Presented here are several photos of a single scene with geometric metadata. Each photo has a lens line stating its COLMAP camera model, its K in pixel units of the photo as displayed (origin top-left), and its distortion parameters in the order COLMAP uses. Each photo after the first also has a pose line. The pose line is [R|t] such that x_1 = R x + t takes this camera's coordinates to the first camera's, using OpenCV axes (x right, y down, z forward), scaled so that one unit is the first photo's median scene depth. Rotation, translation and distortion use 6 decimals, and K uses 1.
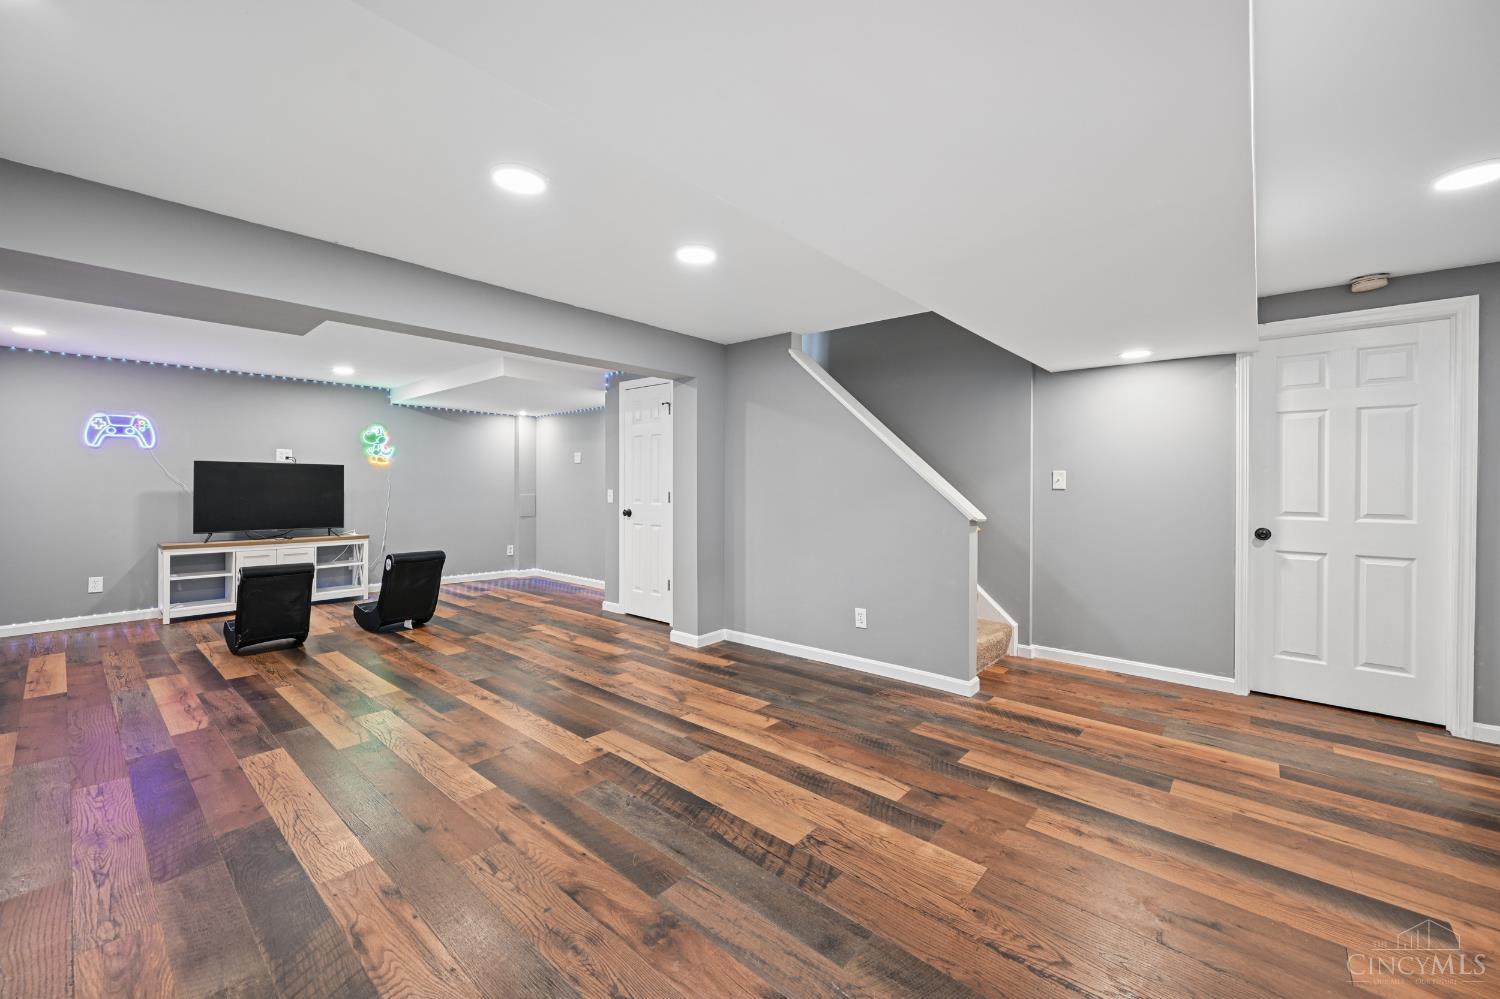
lens RADIAL K [[594.2, 0, 743.8], [0, 594.2, 488.6], [0, 0, 1]] dist [-0.003490, 0.002001]
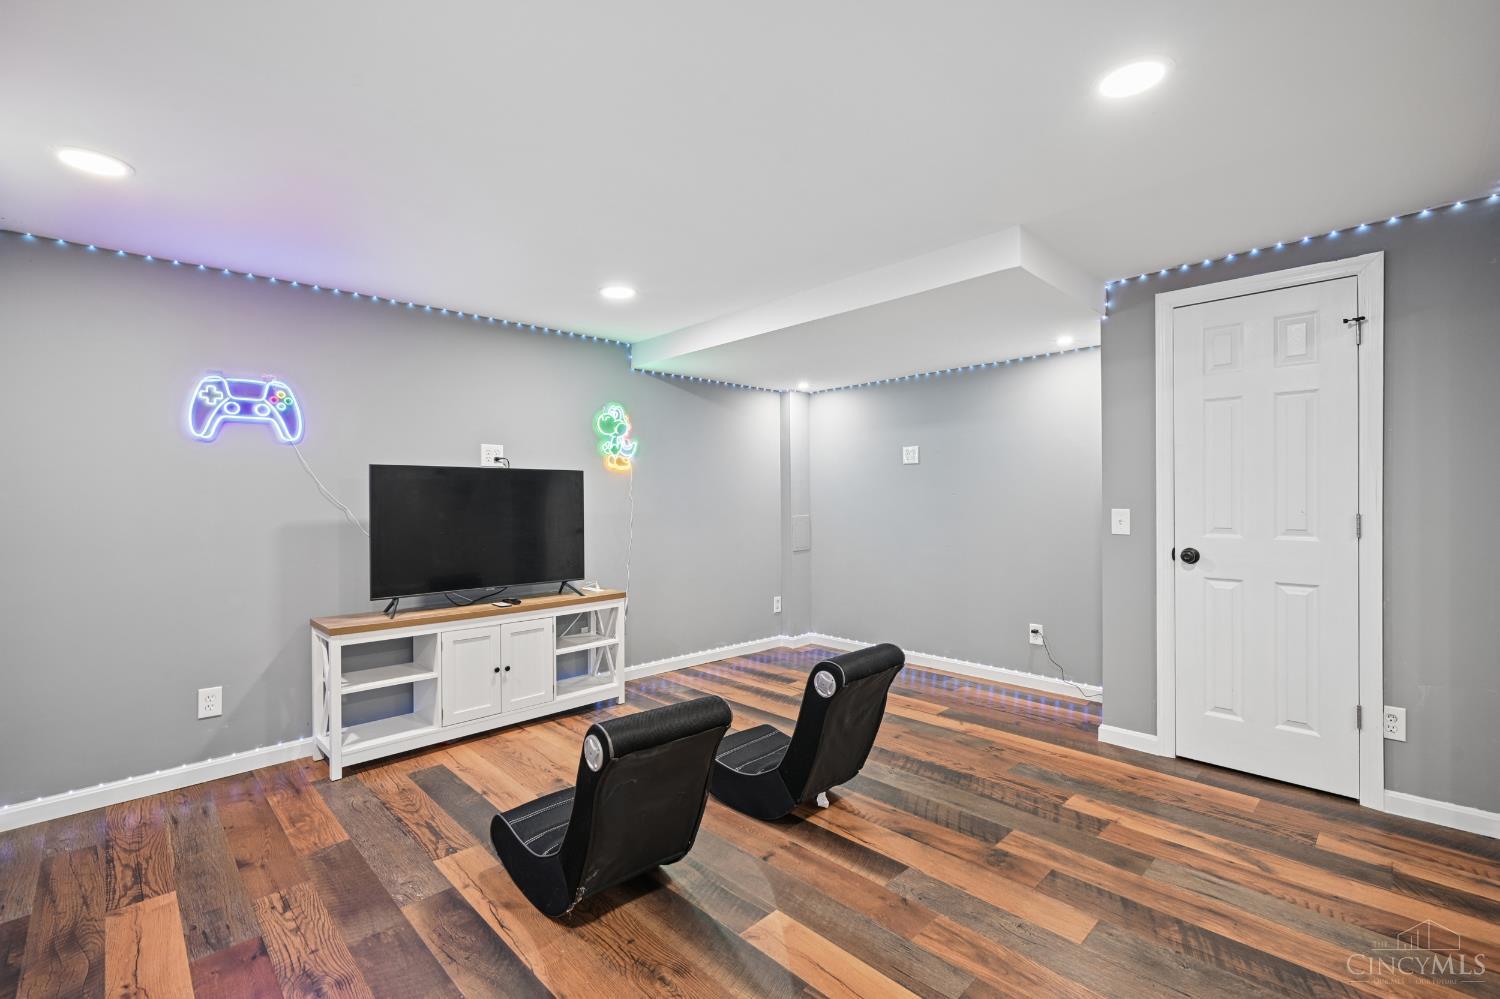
lens RADIAL K [[672.9, 0, 744.2], [0, 672.9, 501.5], [0, 0, 1]] dist [0.010546, -0.002531]
pose [[0.995219, -0.011854, -0.096943, -0.539306], [0.011667, 0.999929, -0.002487, -0.007403], [0.096965, 0.001344, 0.995287, 0.431793]]
